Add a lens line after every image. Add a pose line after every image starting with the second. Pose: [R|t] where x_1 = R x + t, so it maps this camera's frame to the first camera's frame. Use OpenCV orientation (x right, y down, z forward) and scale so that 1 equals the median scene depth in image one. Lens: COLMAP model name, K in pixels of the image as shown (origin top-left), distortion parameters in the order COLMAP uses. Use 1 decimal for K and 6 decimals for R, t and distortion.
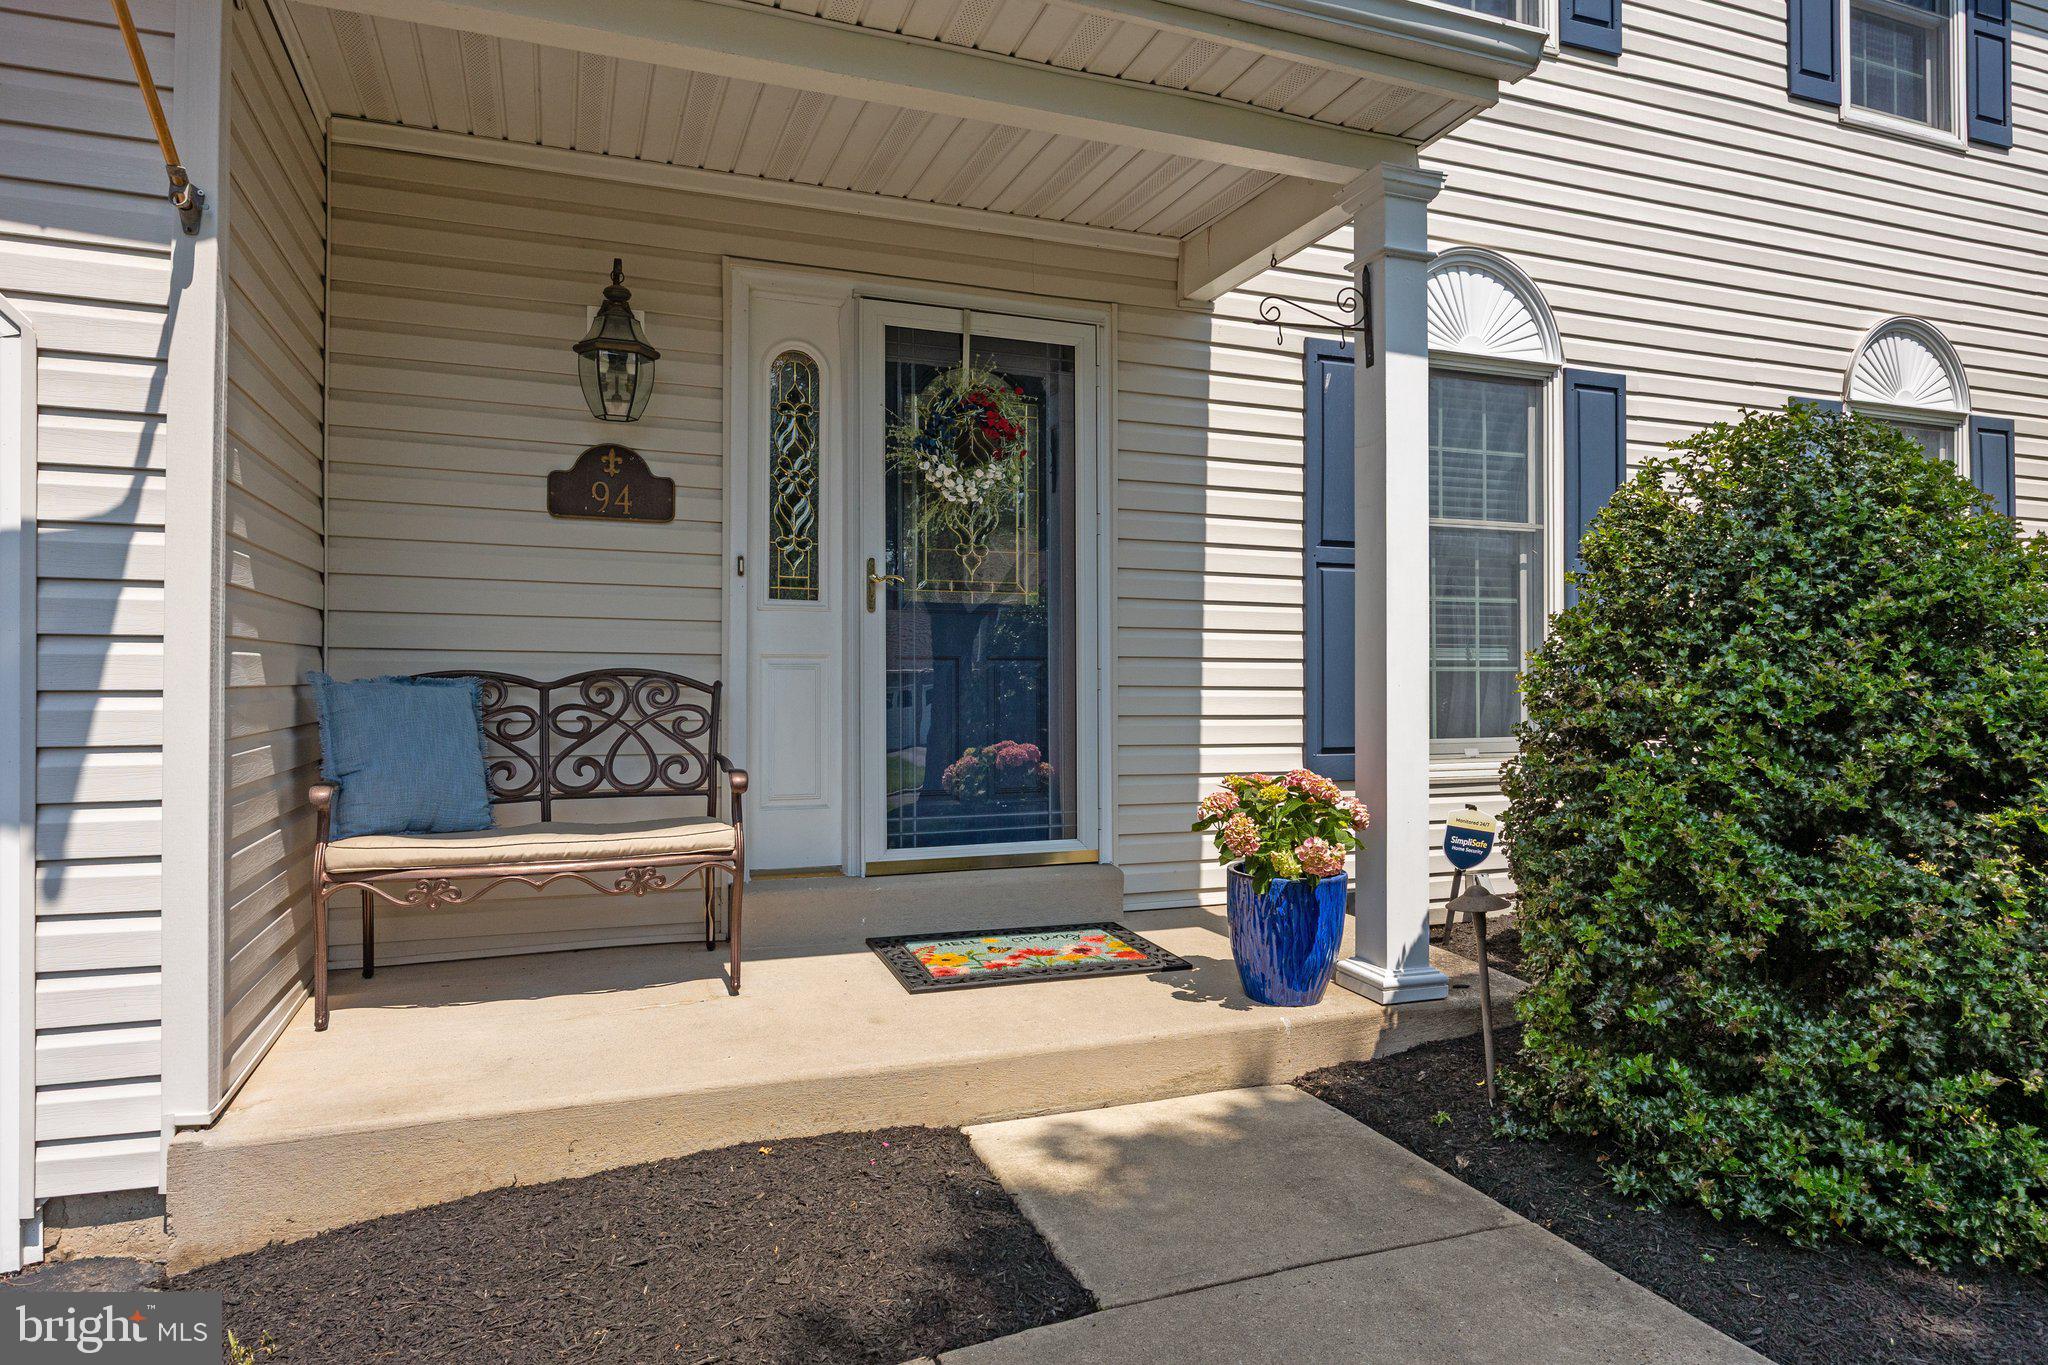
lens RADIAL K [[1233.5, 0, 1049.2], [0, 1233.5, 677.9], [0, 0, 1]] dist [-0.014791, 0.005339]
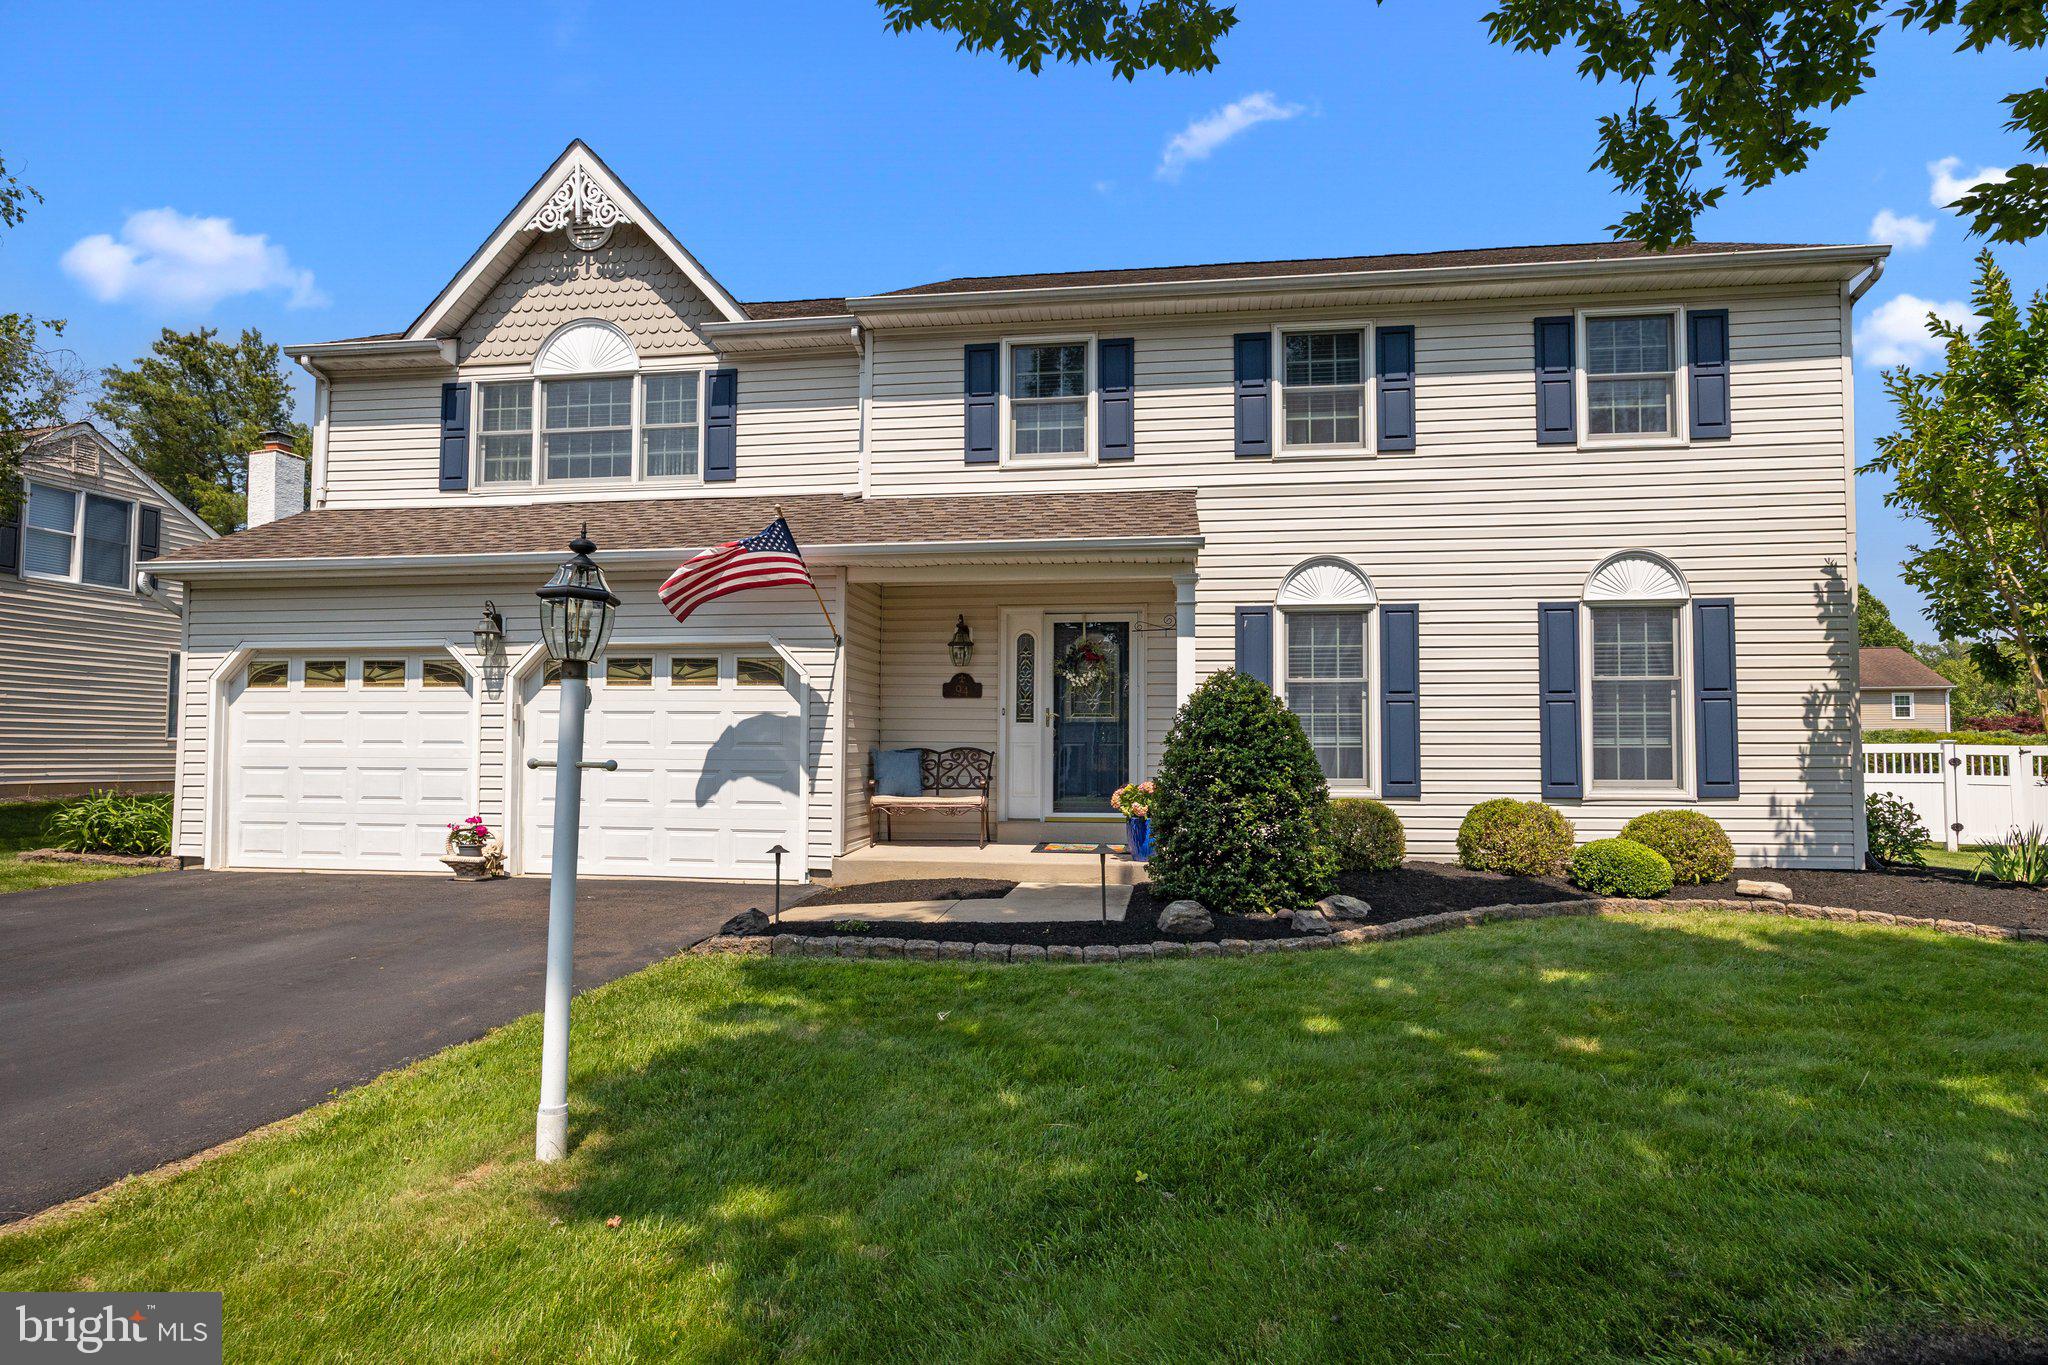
lens RADIAL K [[1057.6, 0, 1033.6], [0, 1057.6, 697.8], [0, 0, 1]] dist [-0.005177, 0.001754]
pose [[0.877432, -0.022703, -0.479163, 1.020935], [0.000097, 0.998888, -0.047150, -0.006105], [0.479701, 0.041324, 0.876459, -1.168106]]
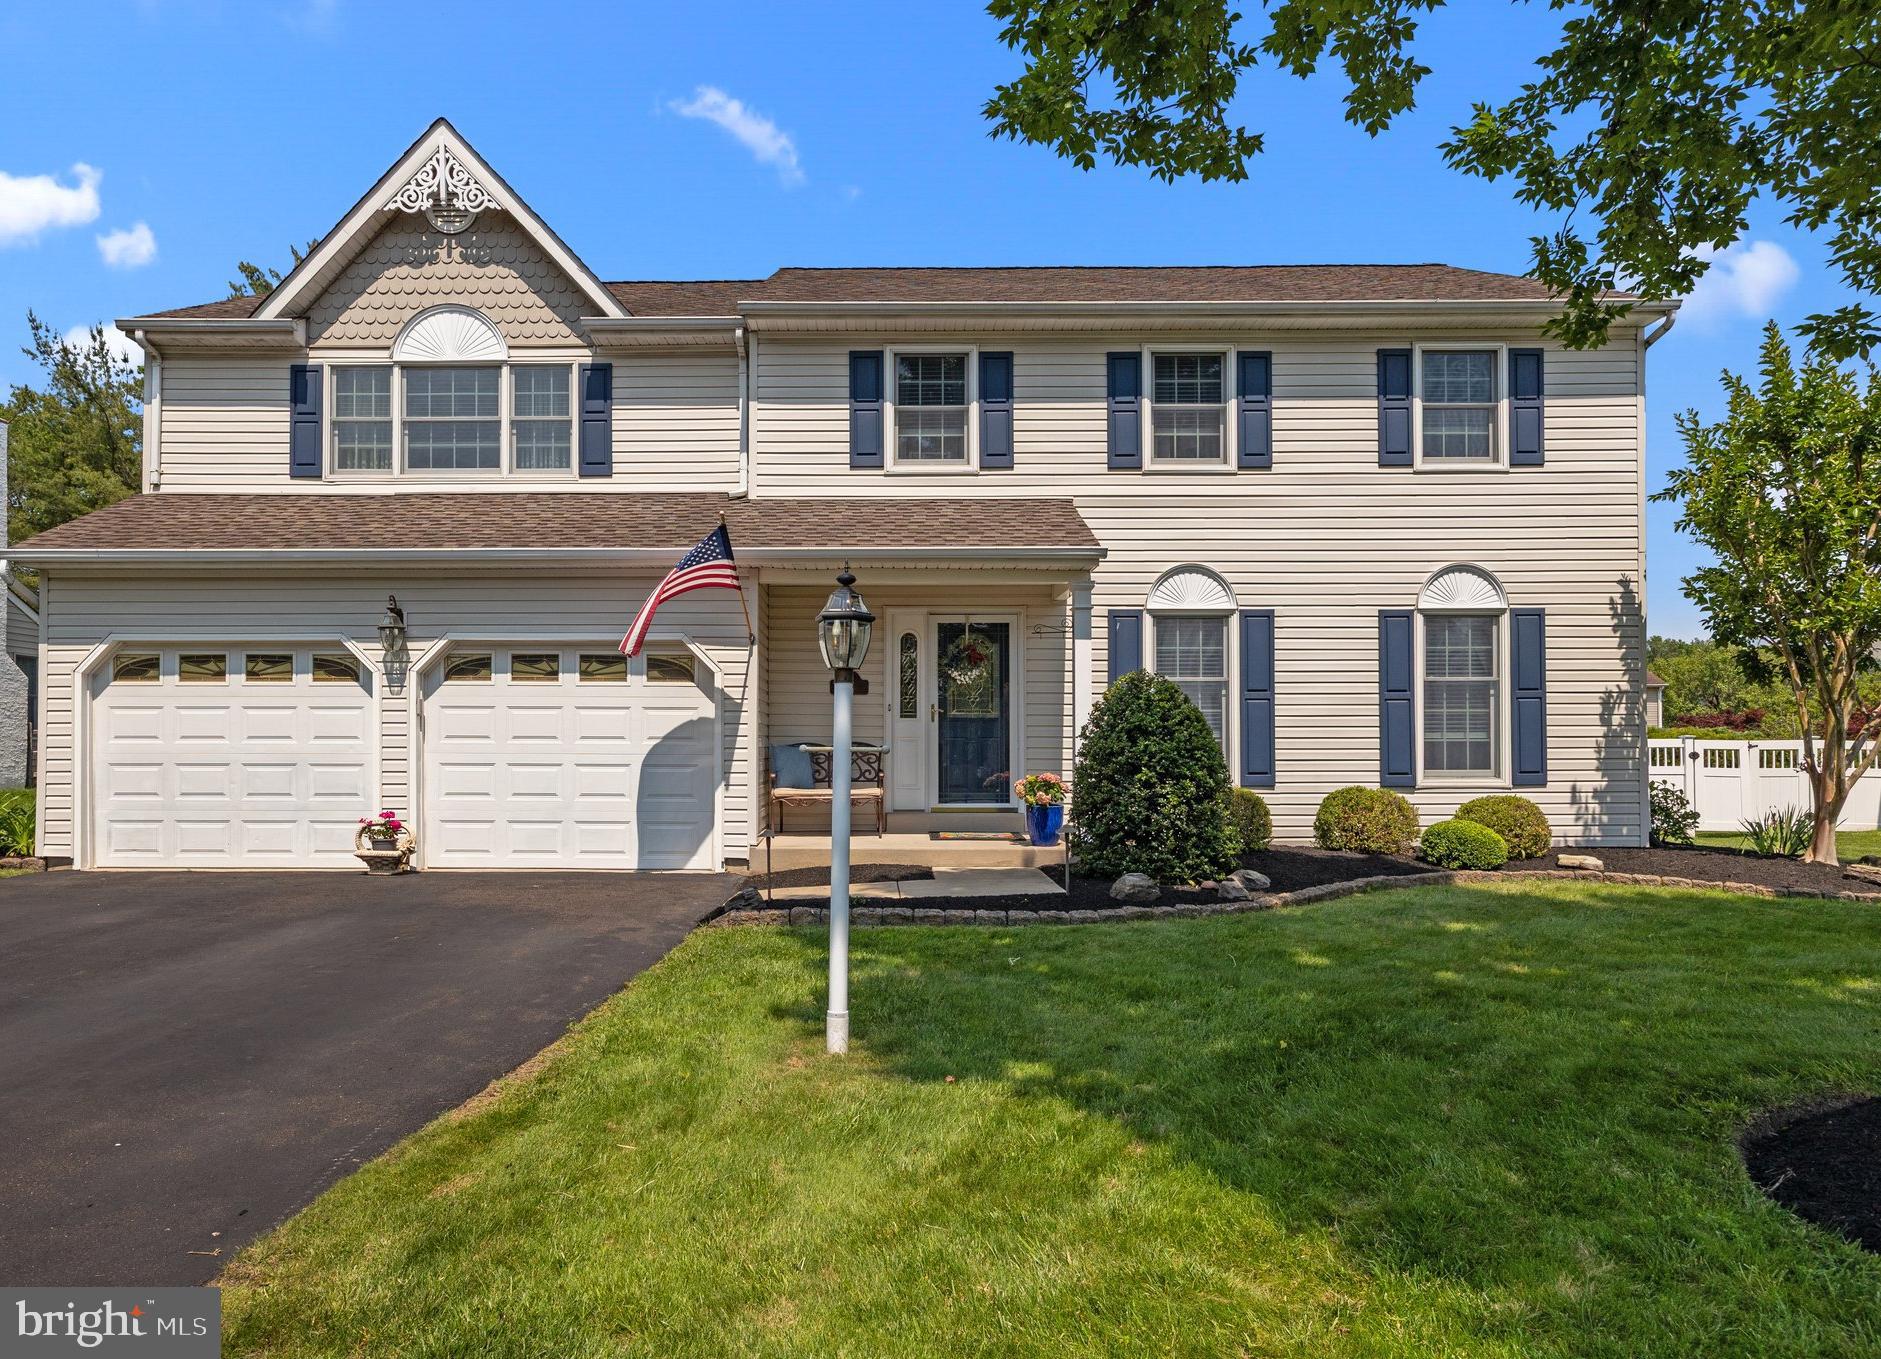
lens RADIAL K [[1156.6, 0, 865.0], [0, 1156.6, 720.6], [0, 0, 1]] dist [0.001173, 0.004071]
pose [[0.929070, -0.010517, -0.369755, 0.756197], [0.002314, 0.999741, -0.022621, 0.004774], [0.369897, 0.020161, 0.928854, -1.688943]]
